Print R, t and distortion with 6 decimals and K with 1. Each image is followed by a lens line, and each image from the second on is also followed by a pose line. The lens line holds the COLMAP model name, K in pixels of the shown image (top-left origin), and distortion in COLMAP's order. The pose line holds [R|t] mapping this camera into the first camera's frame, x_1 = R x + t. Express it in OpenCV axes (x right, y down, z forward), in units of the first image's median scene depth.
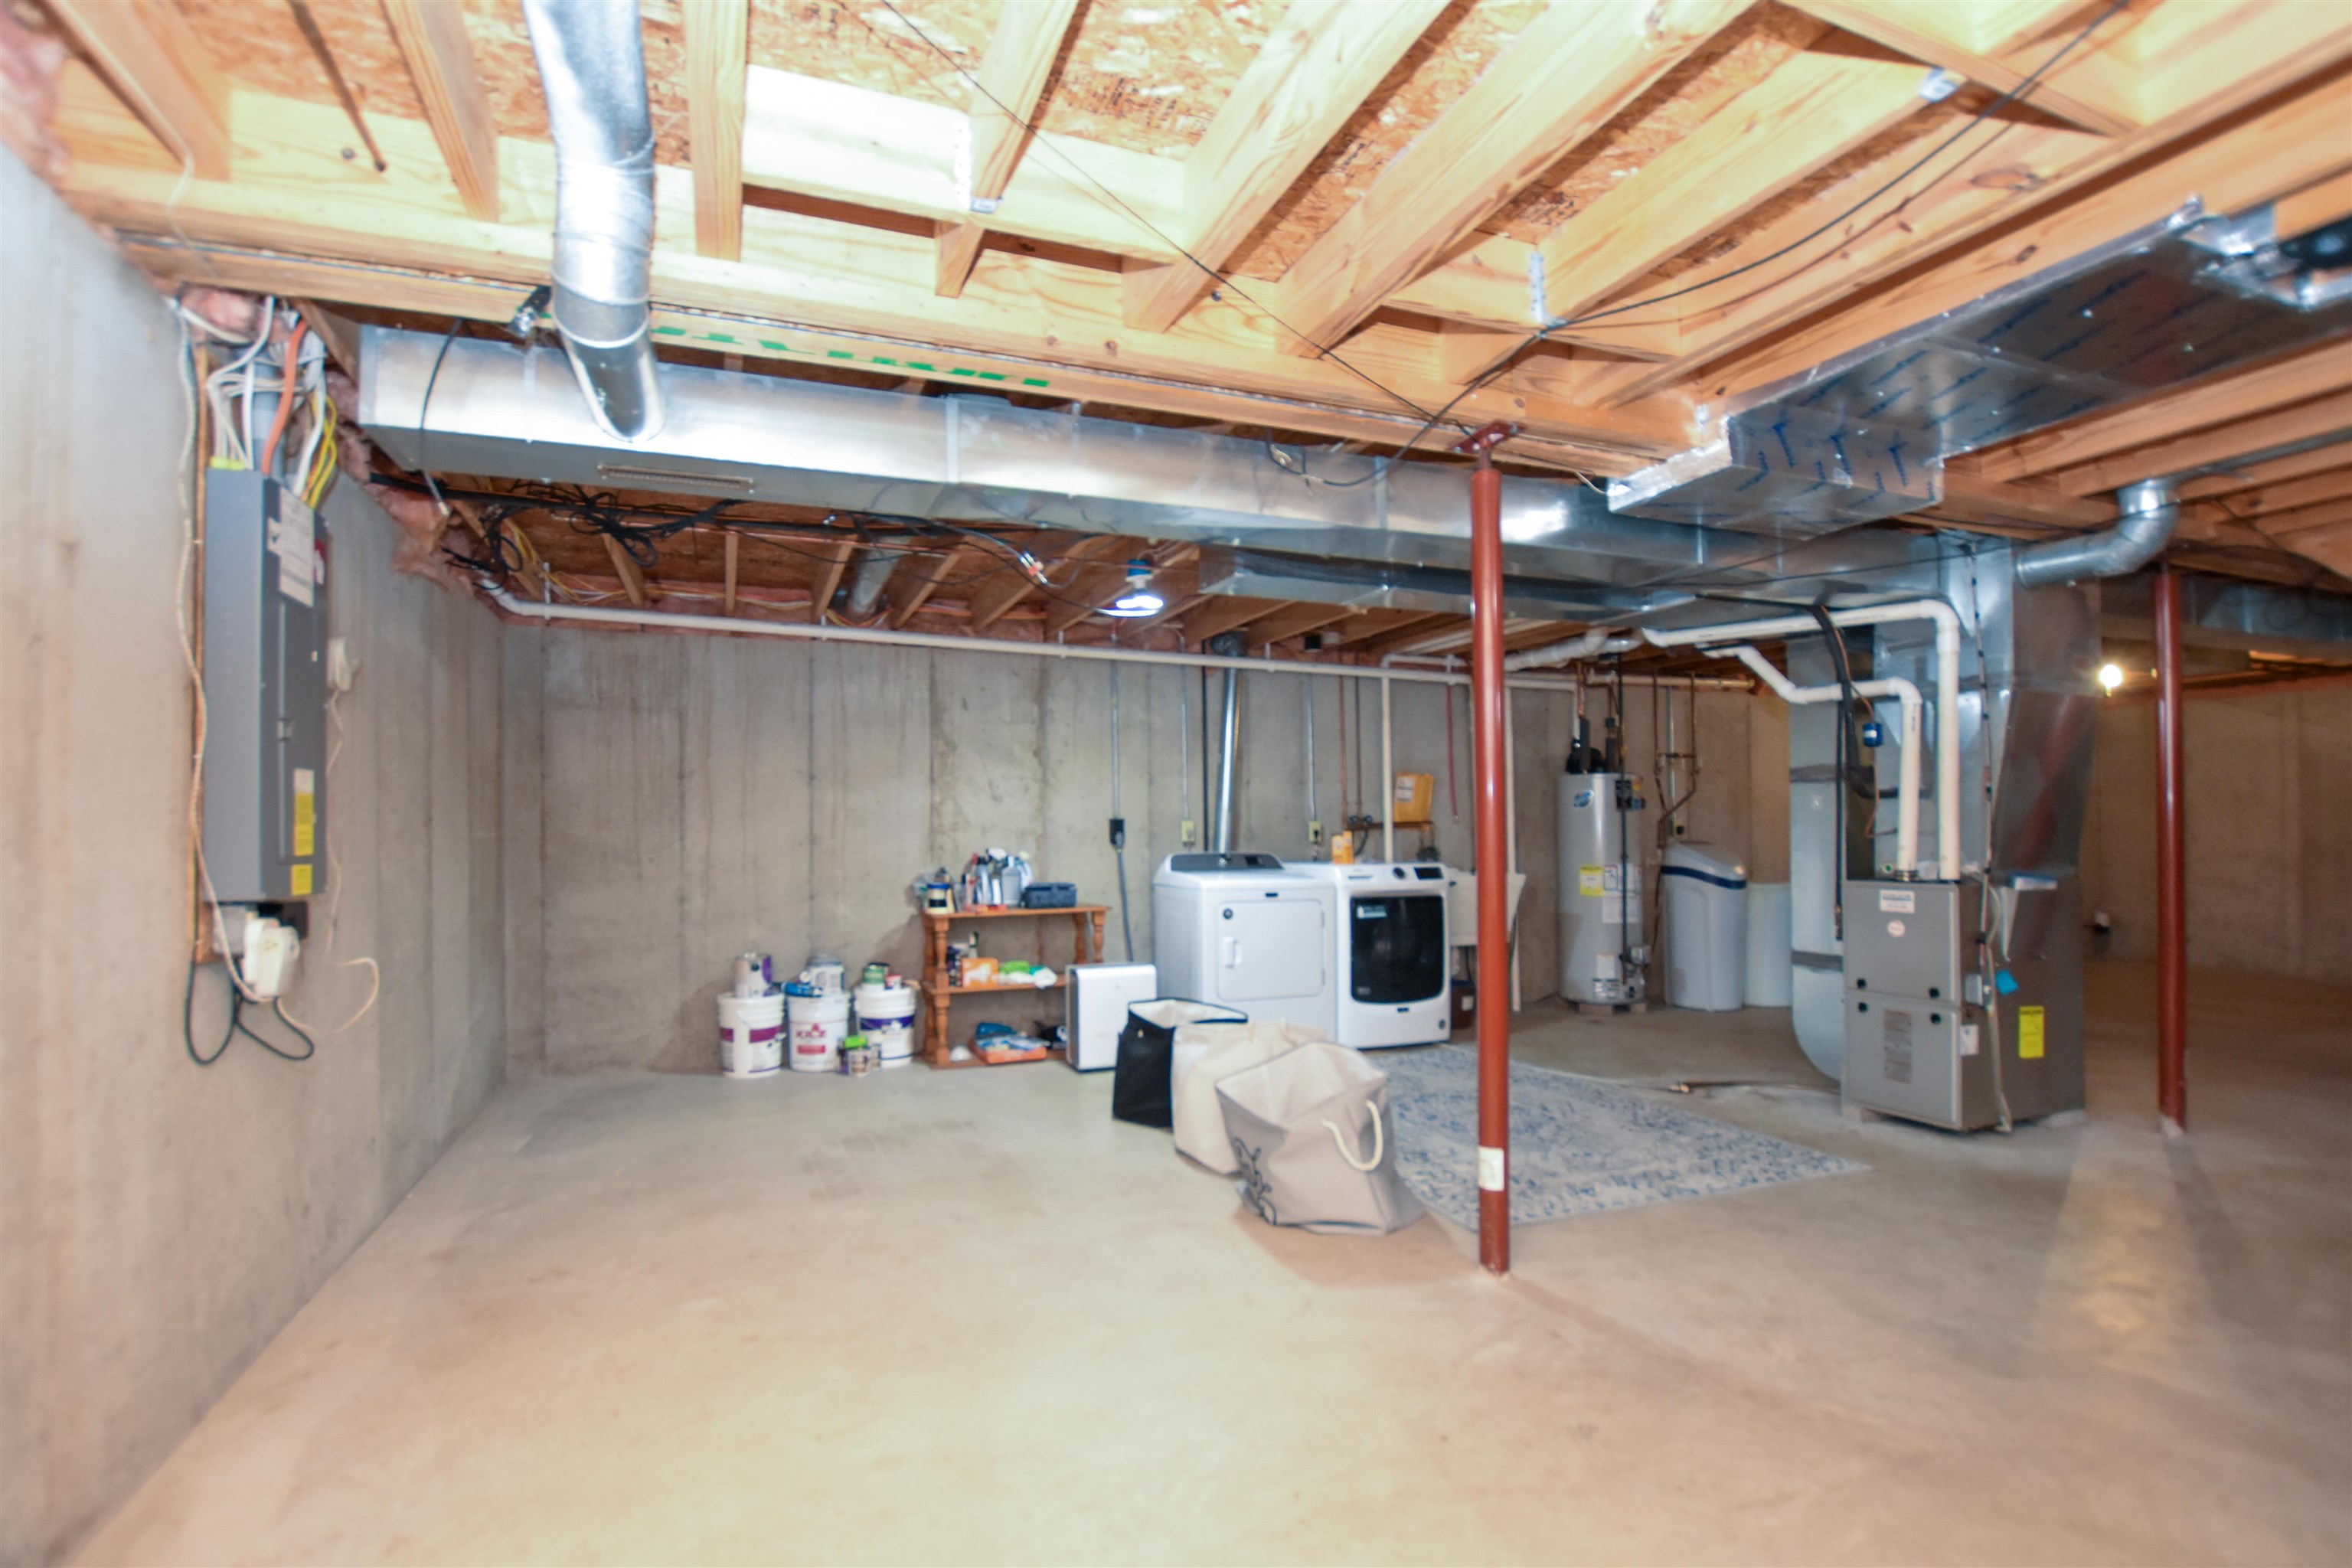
lens RADIAL K [[1137.6, 0, 1172.2], [0, 1137.6, 819.1], [0, 0, 1]] dist [-0.017413, 0.000004]
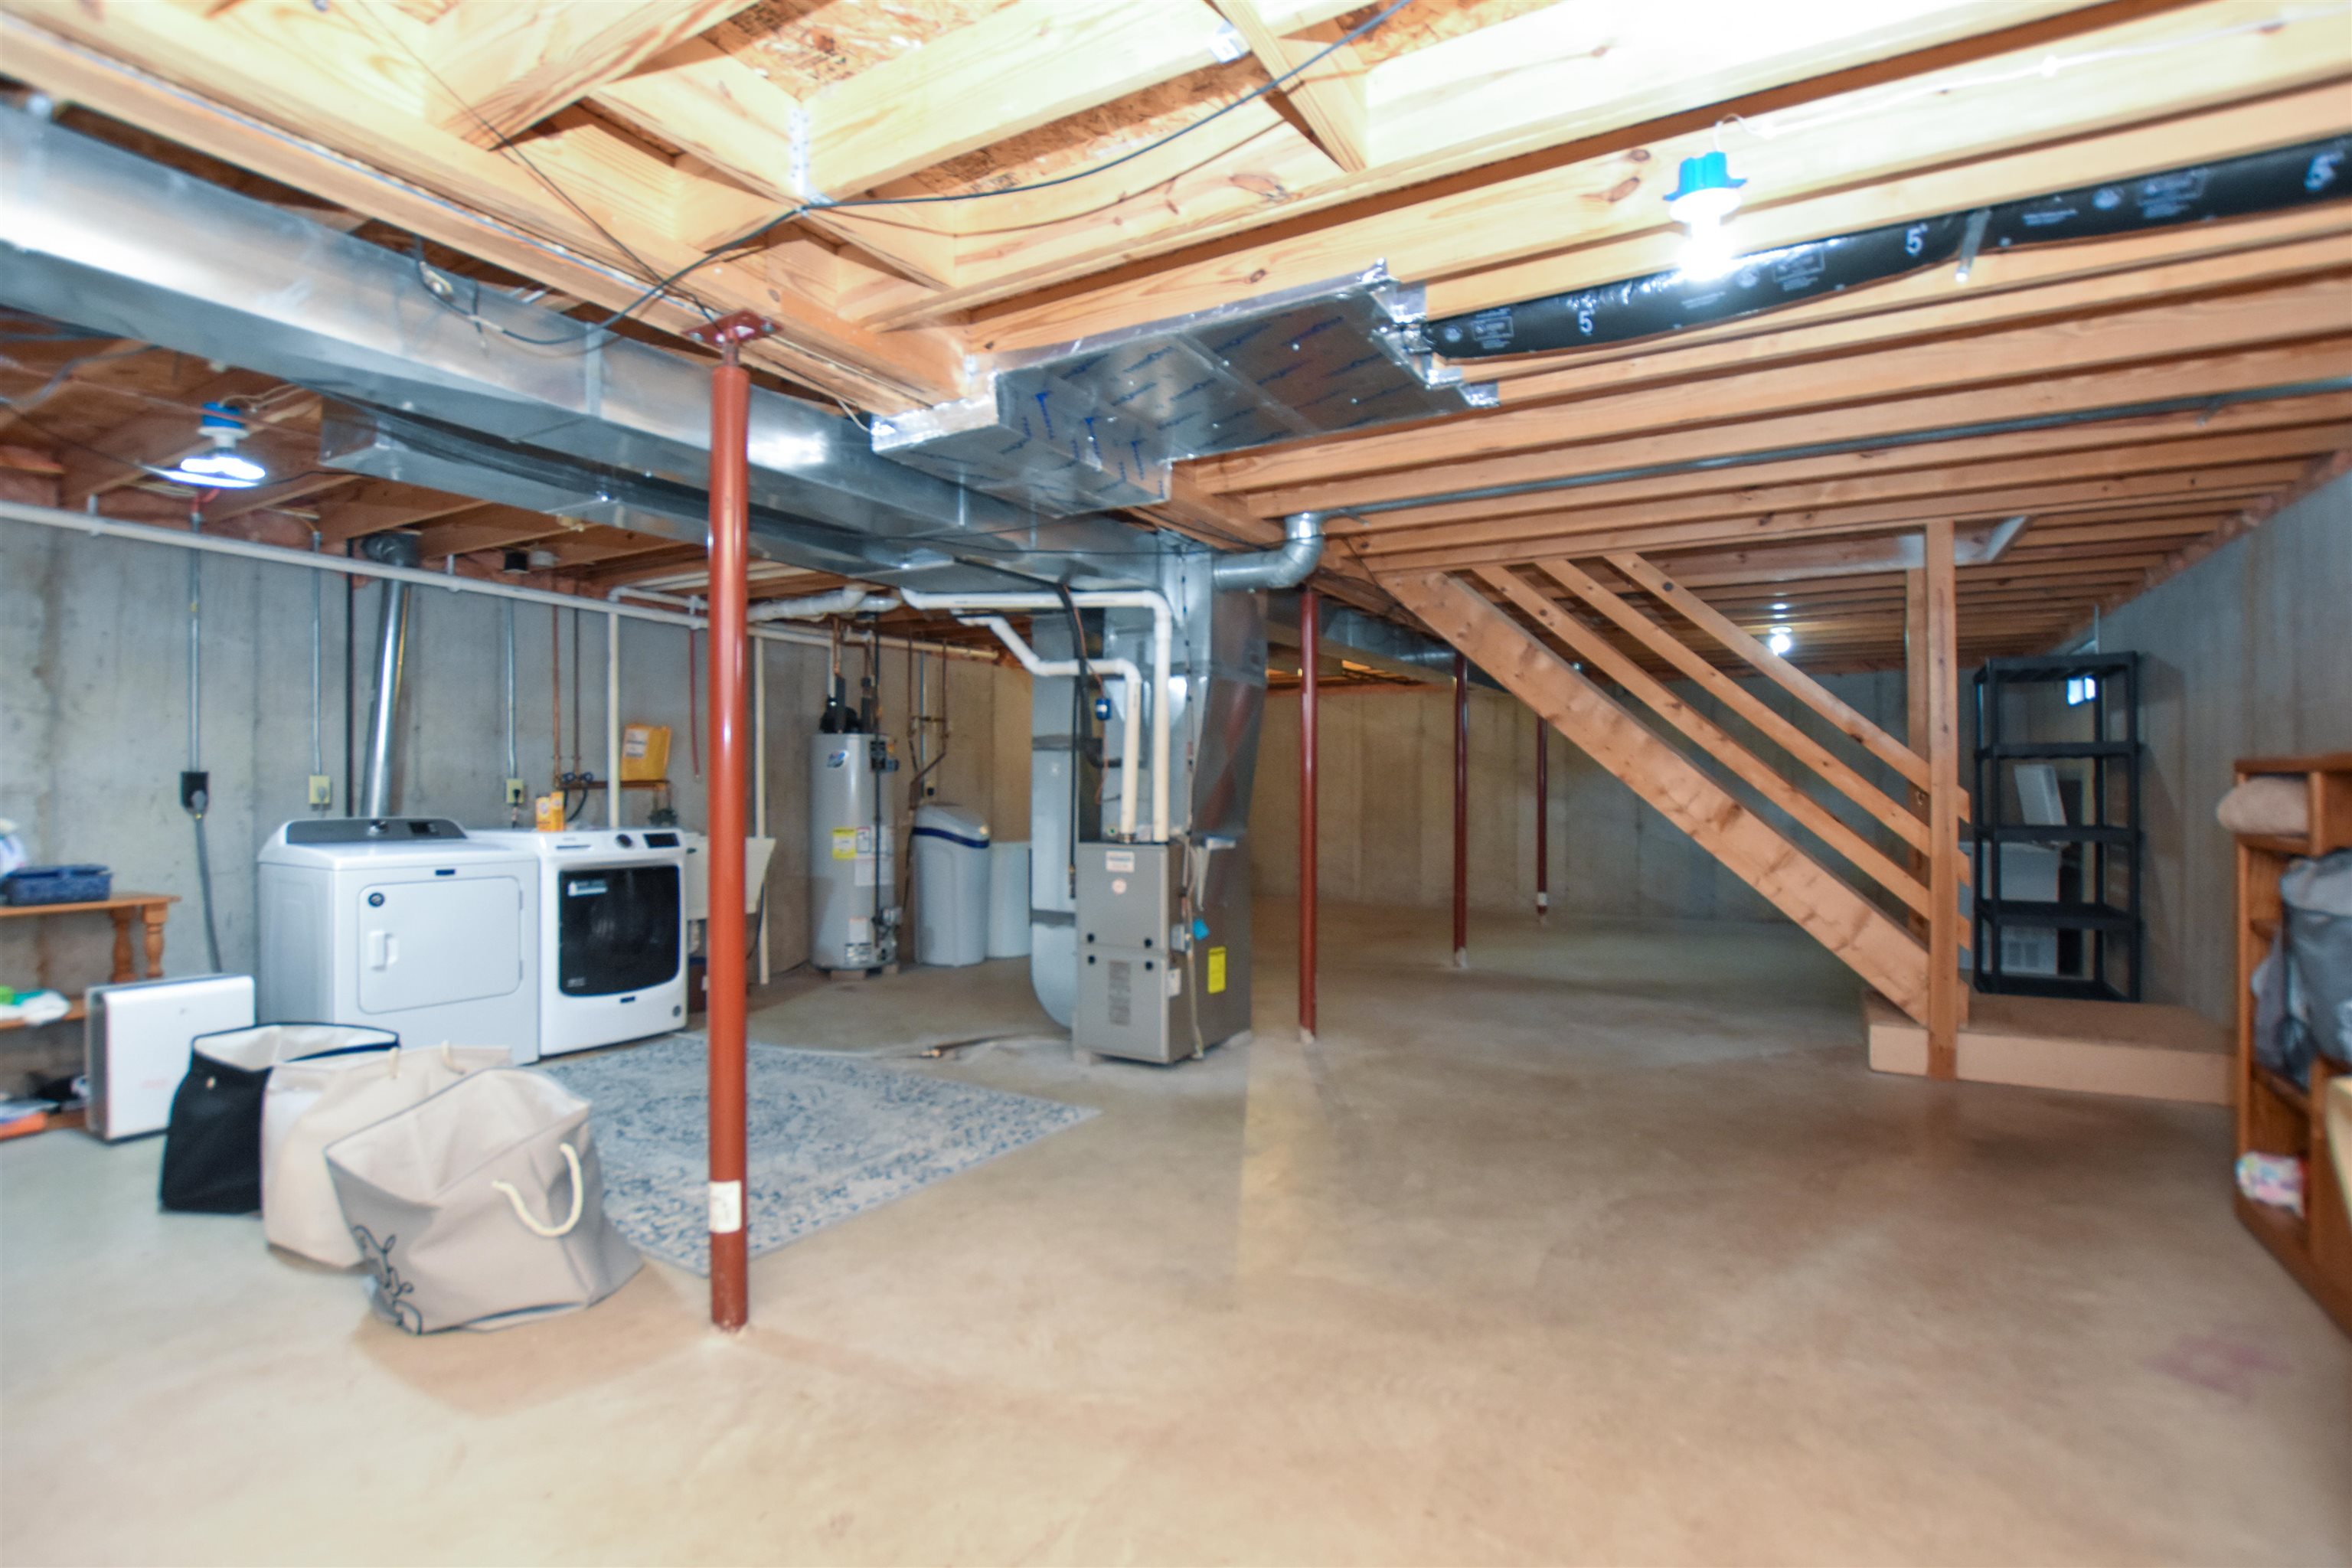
lens RADIAL K [[1104.5, 0, 1223.5], [0, 1104.5, 786.7], [0, 0, 1]] dist [-0.037361, 0.005617]
pose [[0.774037, 0.010151, 0.633058, 0.037040], [-0.016675, 0.999851, 0.004356, -0.006575], [-0.632920, -0.013928, 0.774092, 0.104213]]
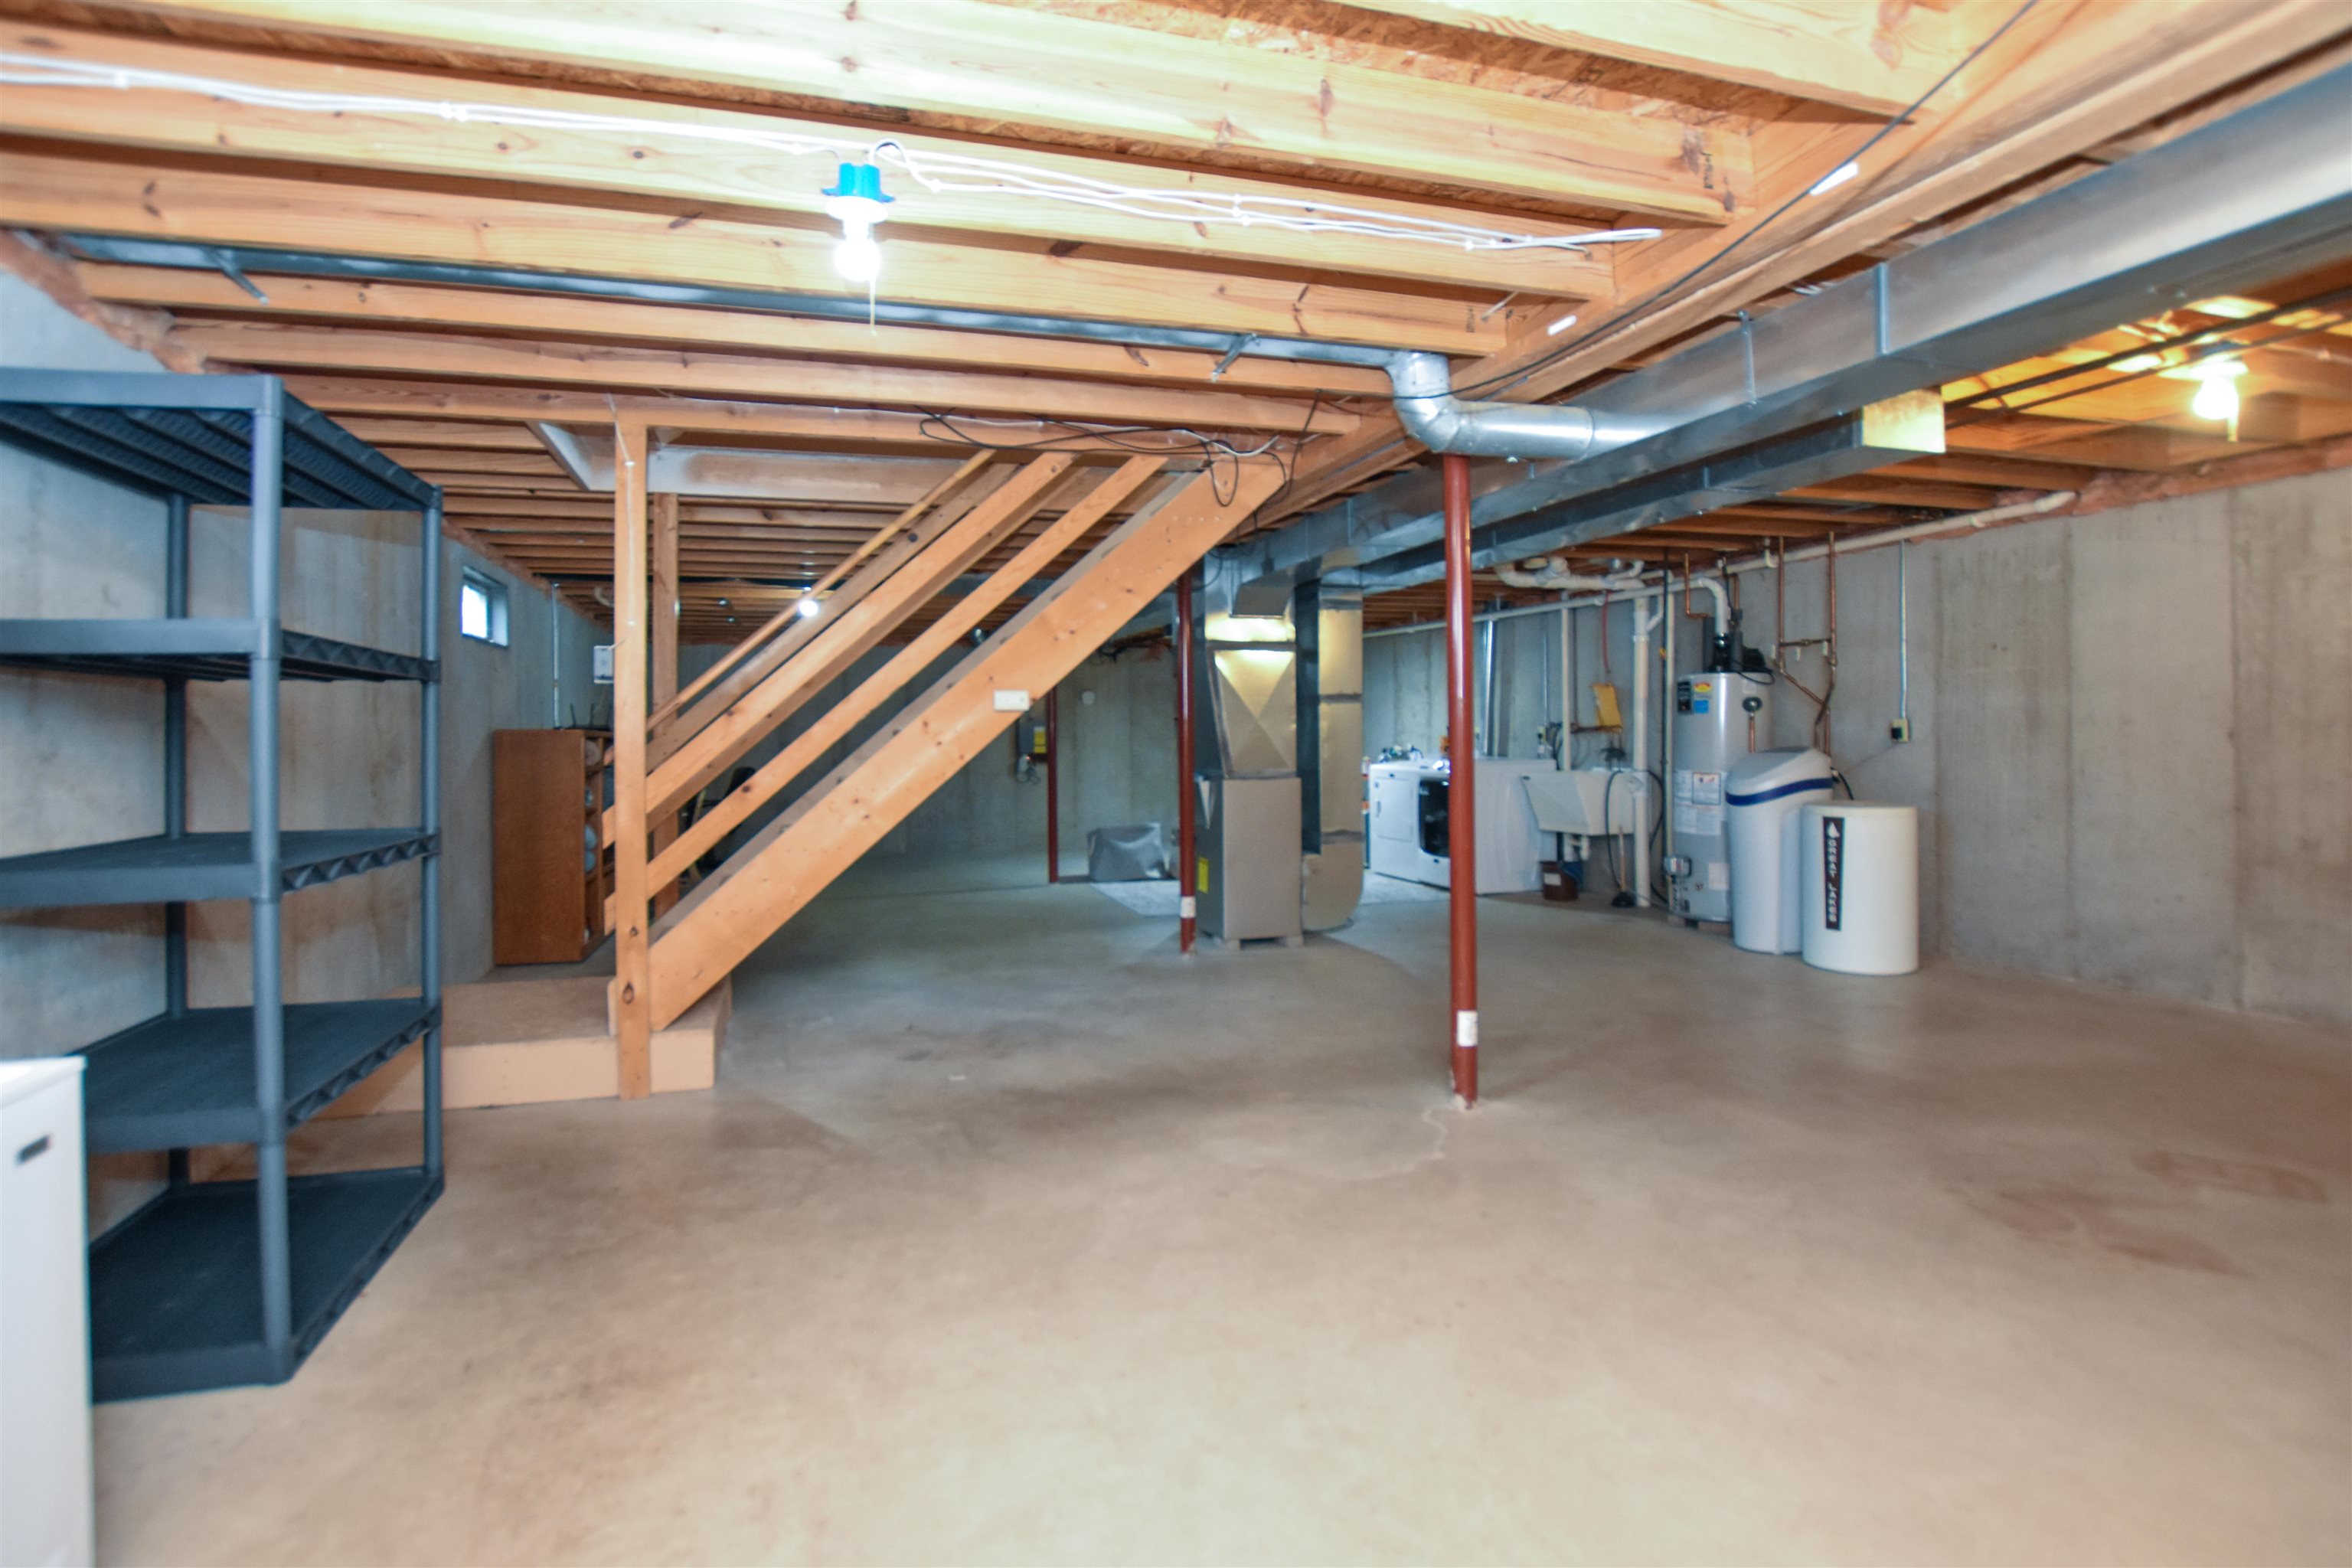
lens RADIAL K [[1090.1, 0, 1169.2], [0, 1090.1, 735.9], [0, 0, 1]] dist [-0.018118, -0.000689]
pose [[-0.078804, 0.006960, -0.996866, 2.194621], [0.025731, 0.999657, 0.004945, -0.009019], [0.996558, -0.025261, -0.078956, 1.055677]]
